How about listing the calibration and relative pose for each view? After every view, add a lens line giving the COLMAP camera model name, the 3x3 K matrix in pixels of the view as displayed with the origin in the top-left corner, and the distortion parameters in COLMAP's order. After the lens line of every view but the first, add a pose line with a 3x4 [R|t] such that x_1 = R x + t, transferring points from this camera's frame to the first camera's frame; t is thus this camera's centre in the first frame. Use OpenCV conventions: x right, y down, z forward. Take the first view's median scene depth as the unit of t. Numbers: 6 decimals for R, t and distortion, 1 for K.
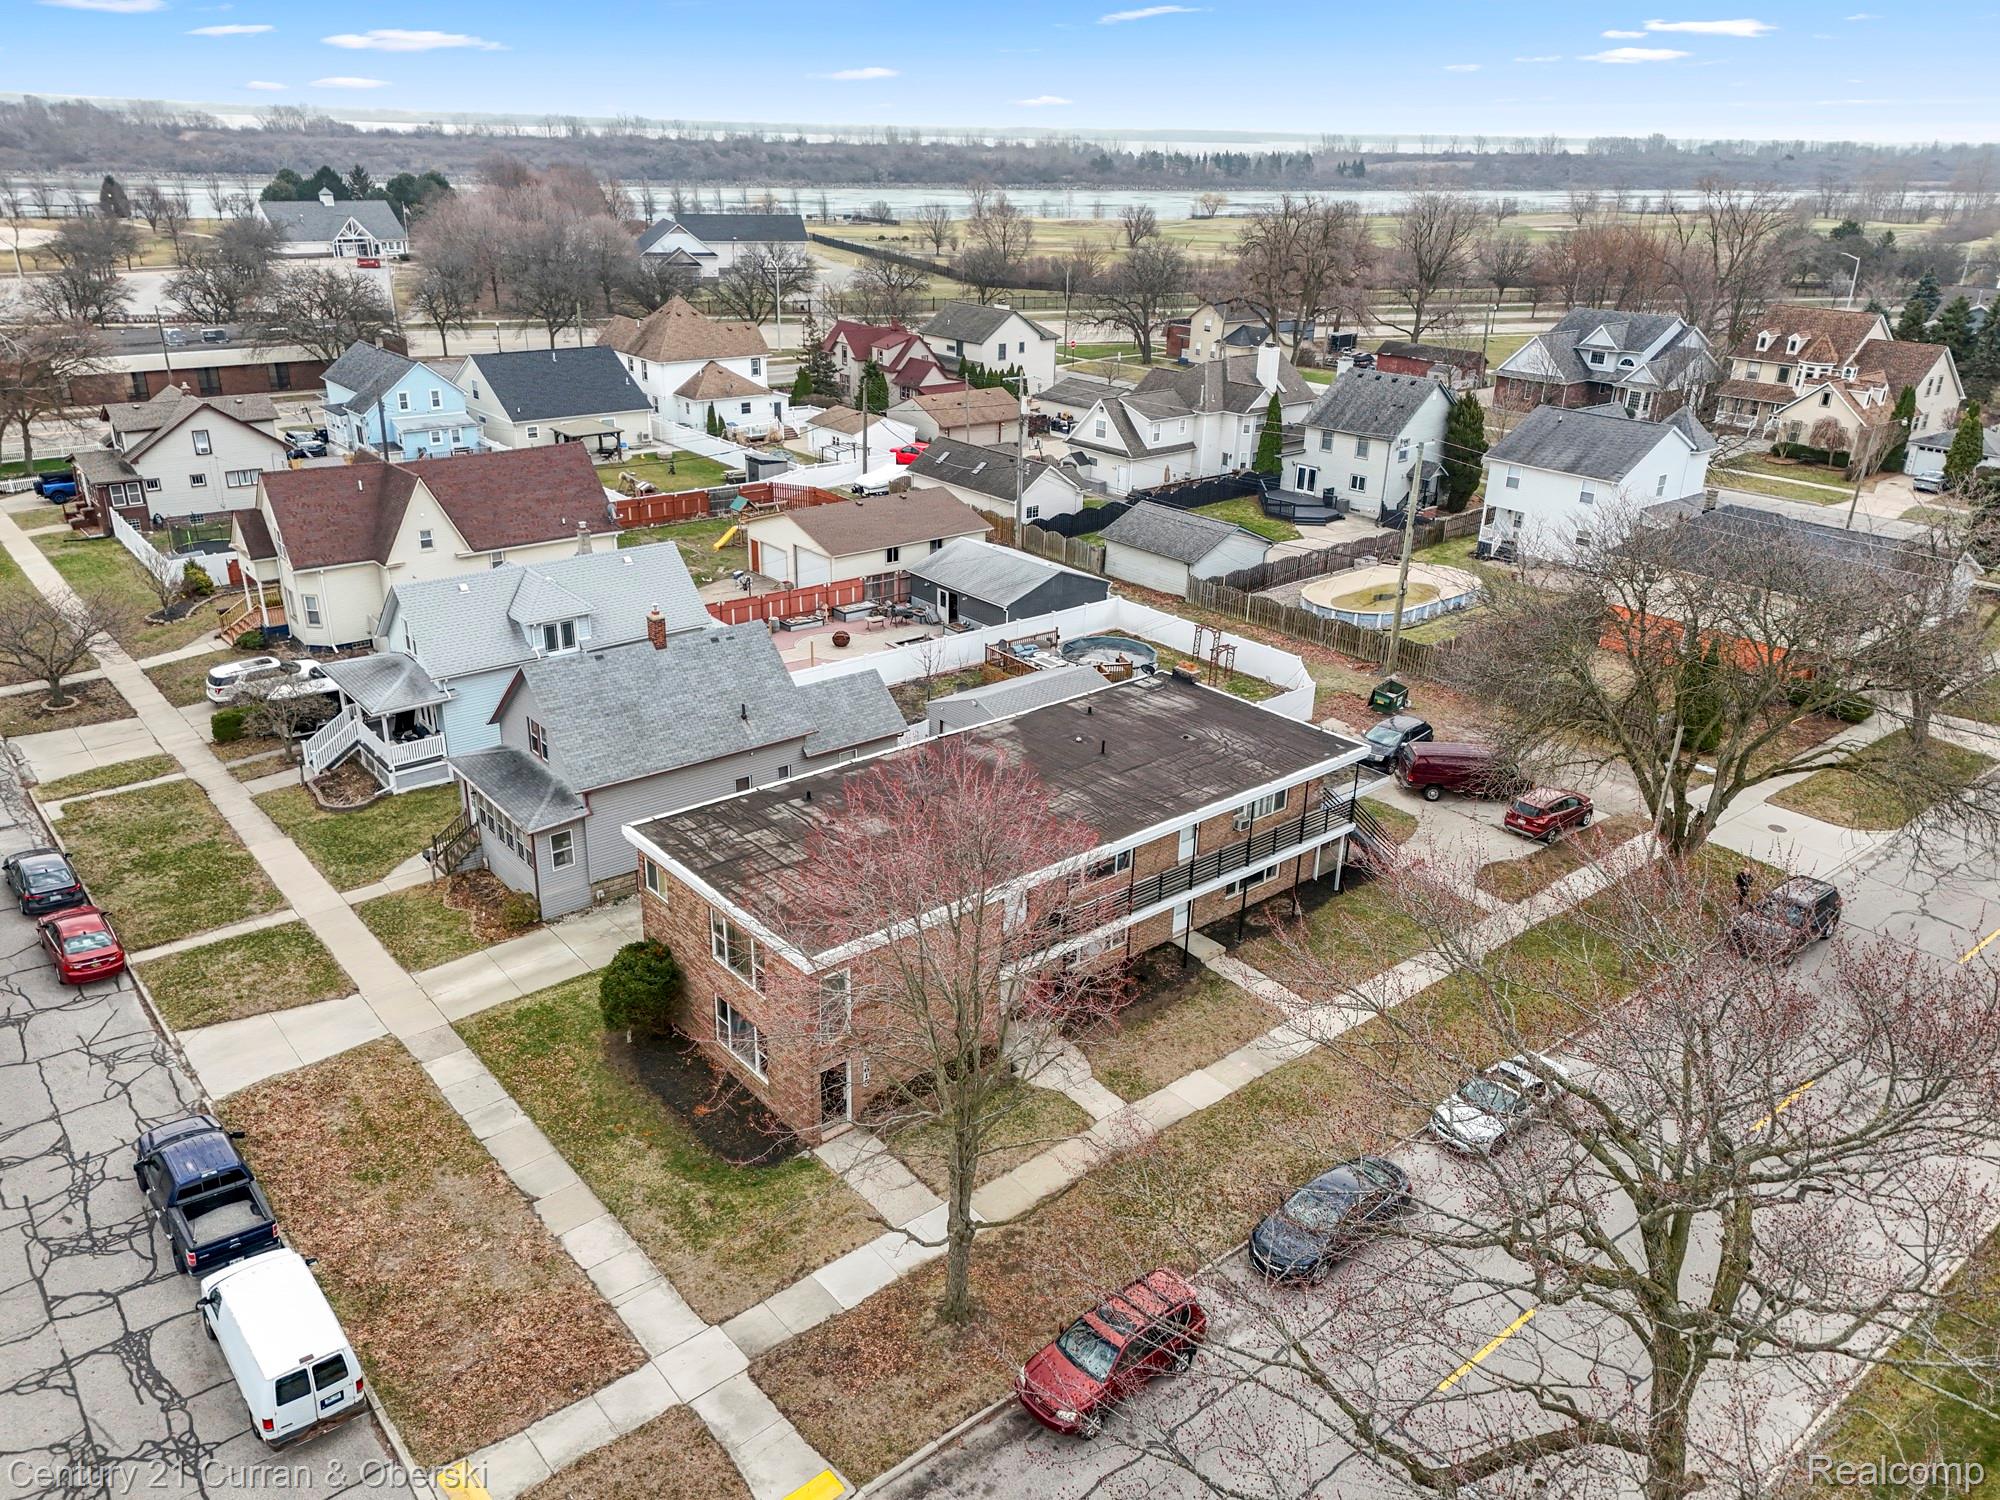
lens RADIAL K [[1461.0, 0, 996.5], [0, 1461.0, 749.9], [0, 0, 1]] dist [0.075800, -0.067987]
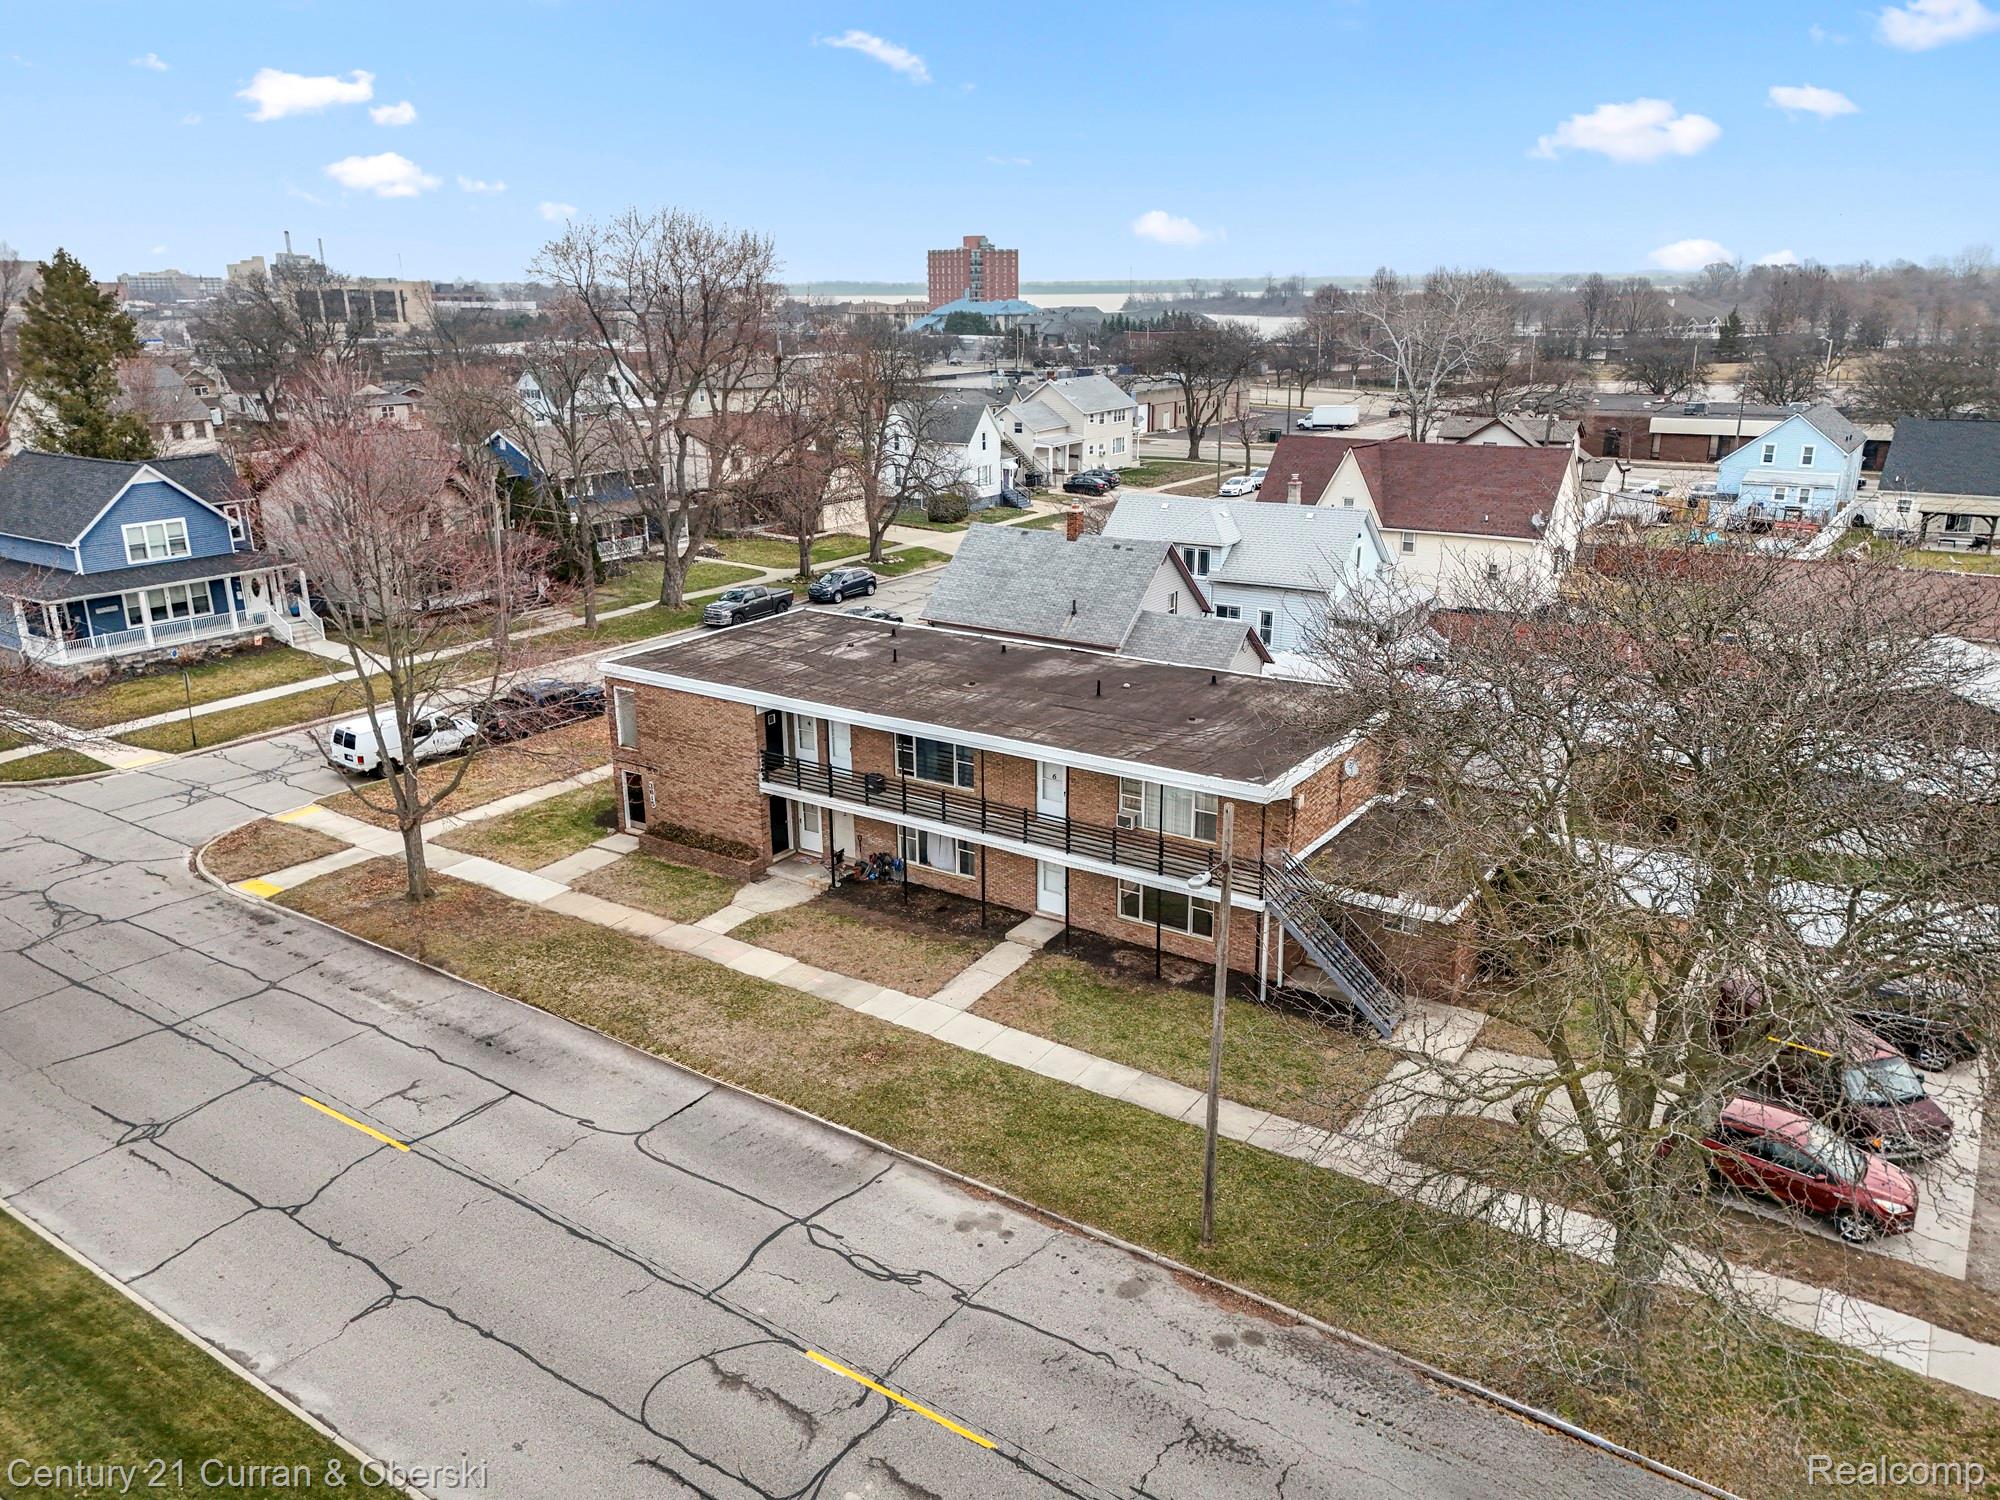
lens RADIAL K [[1461.0, 0, 996.5], [0, 1461.0, 749.9], [0, 0, 1]] dist [0.075800, -0.067987]
pose [[0.269389, 0.264255, -0.926066, 0.539375], [-0.357864, 0.920225, 0.158487, -0.051885], [0.894071, 0.288711, 0.342467, 0.411804]]
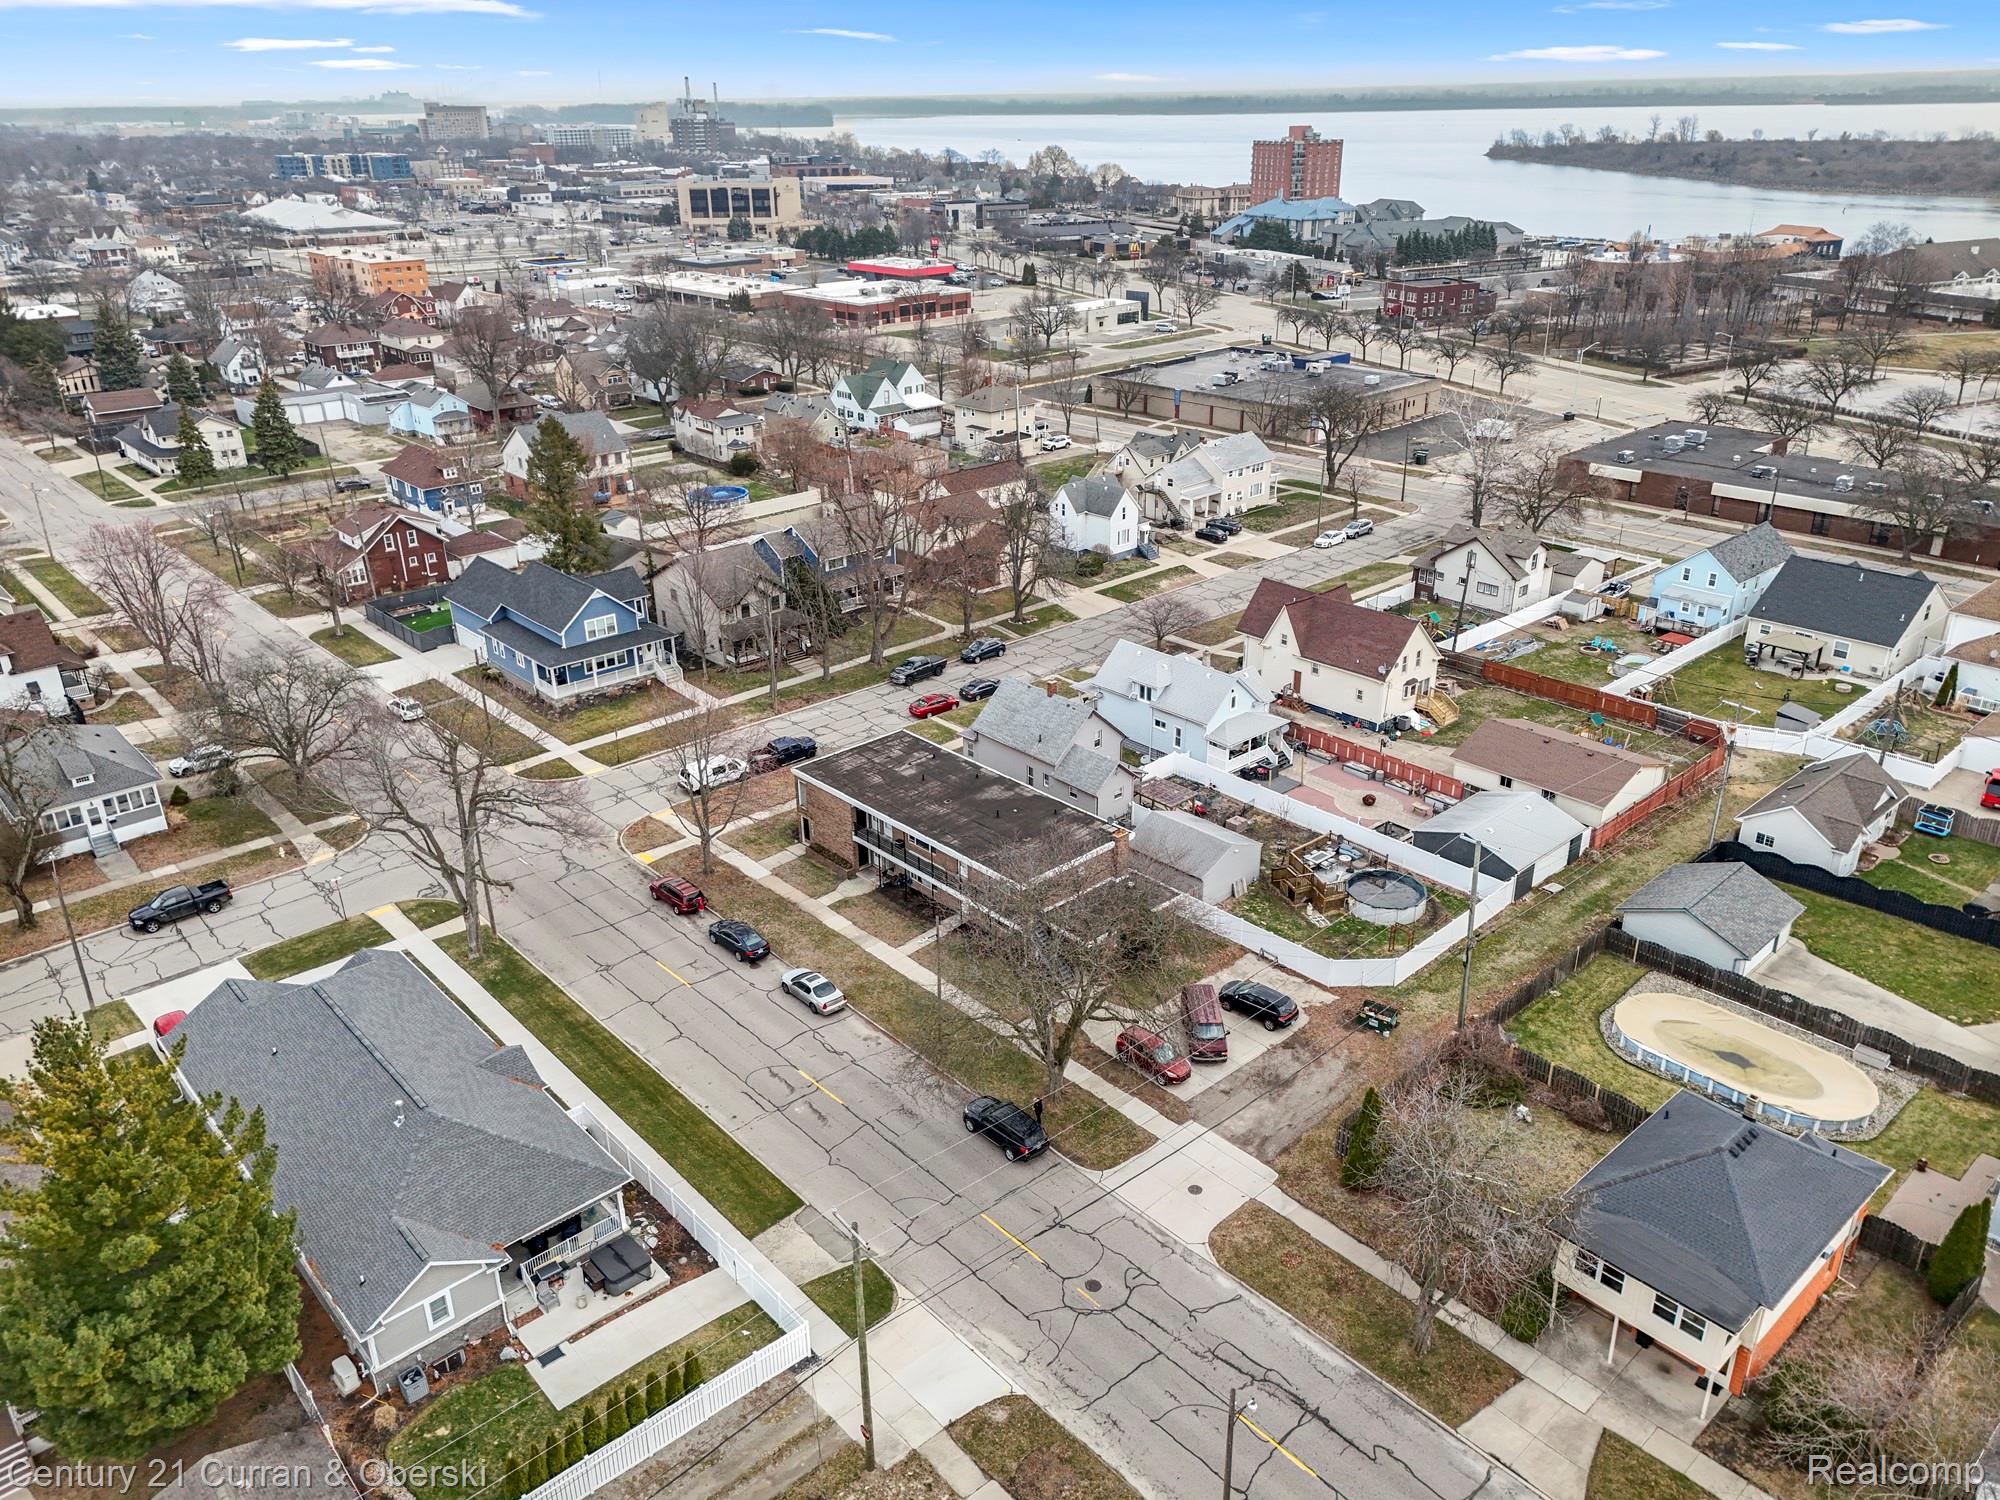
lens RADIAL K [[1460.1, 0, 997.5], [0, 1460.1, 746.1], [0, 0, 1]] dist [0.104522, -0.102384]
pose [[0.034592, 0.381964, -0.923529, 1.114667], [-0.371533, 0.862769, 0.342918, -0.452944], [0.927775, 0.331259, 0.171757, 0.402268]]
